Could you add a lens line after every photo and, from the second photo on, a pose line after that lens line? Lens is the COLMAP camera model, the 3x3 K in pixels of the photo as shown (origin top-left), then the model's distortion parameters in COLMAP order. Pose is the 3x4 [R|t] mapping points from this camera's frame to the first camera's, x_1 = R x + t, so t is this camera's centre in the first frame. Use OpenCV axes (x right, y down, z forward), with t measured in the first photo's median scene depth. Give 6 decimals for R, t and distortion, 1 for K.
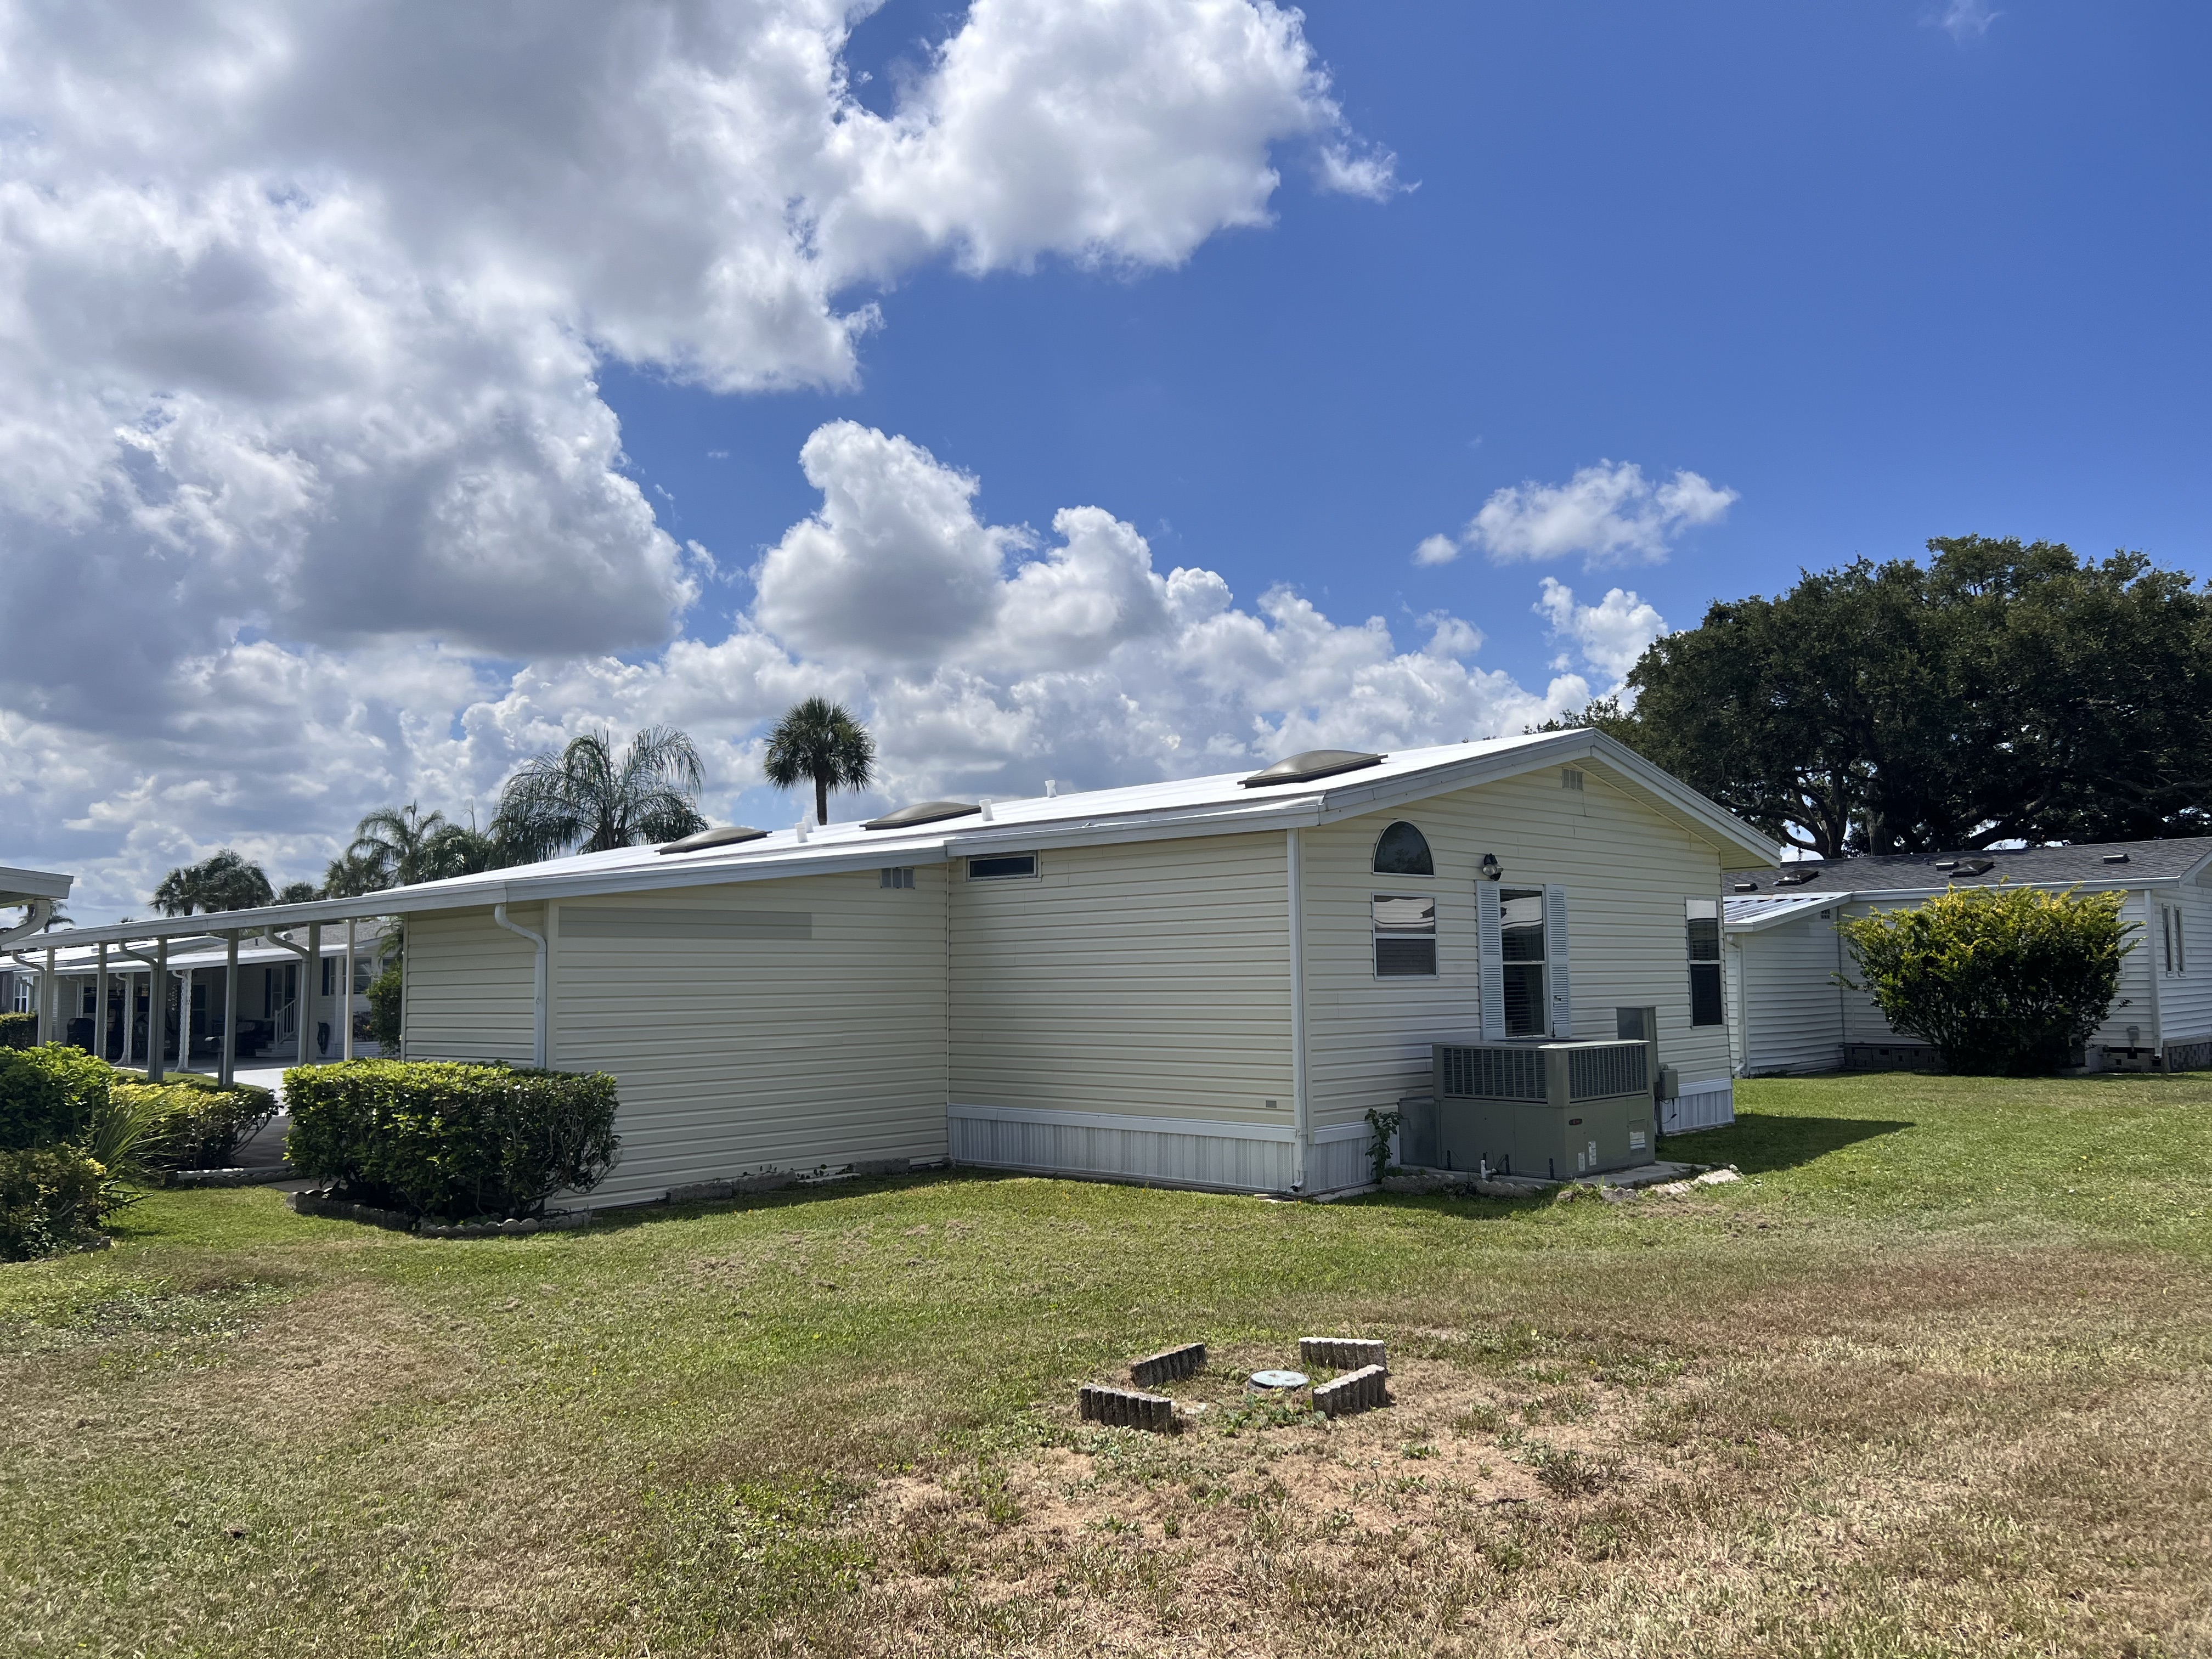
lens RADIAL K [[1660.9, 0, 1109.0], [0, 1660.9, 846.1], [0, 0, 1]] dist [0.046636, -0.052417]
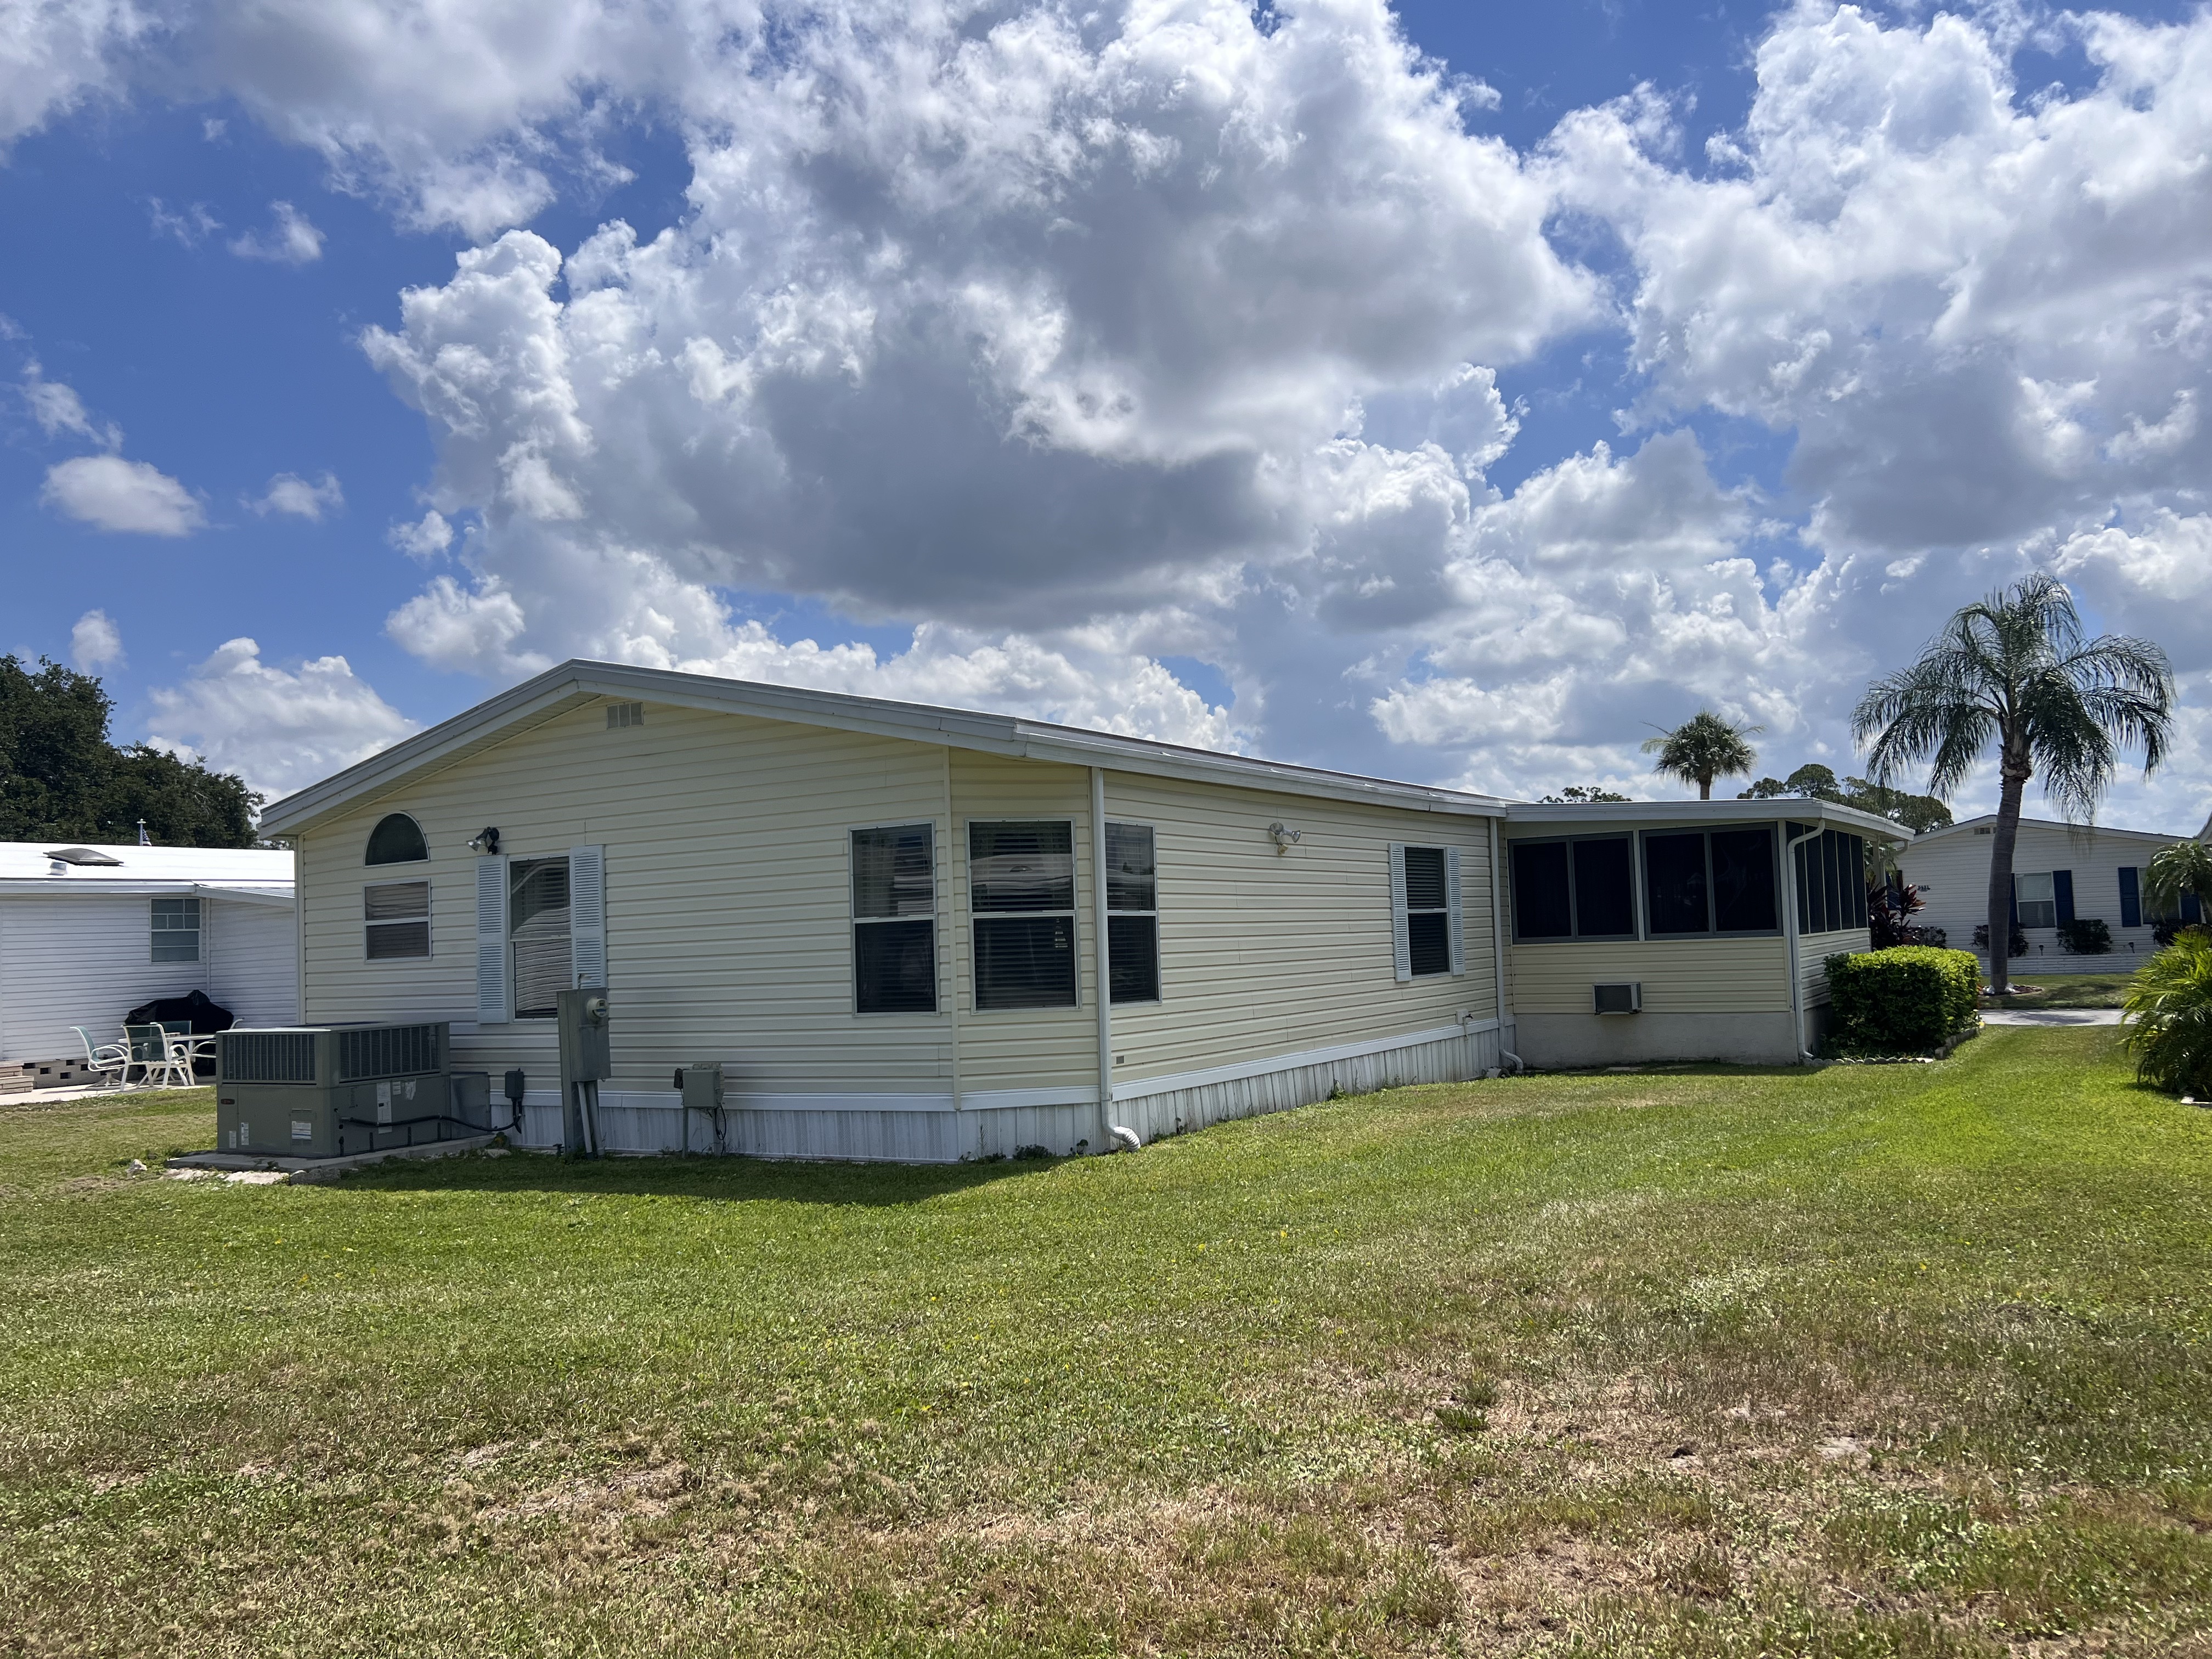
lens RADIAL K [[1660.9, 0, 1109.0], [0, 1660.9, 846.1], [0, 0, 1]] dist [0.046636, -0.052417]
pose [[0.209962, -0.058060, -0.975984, 1.331346], [0.112702, 0.993018, -0.034828, 0.095749], [0.971192, -0.102683, 0.215039, 1.223995]]
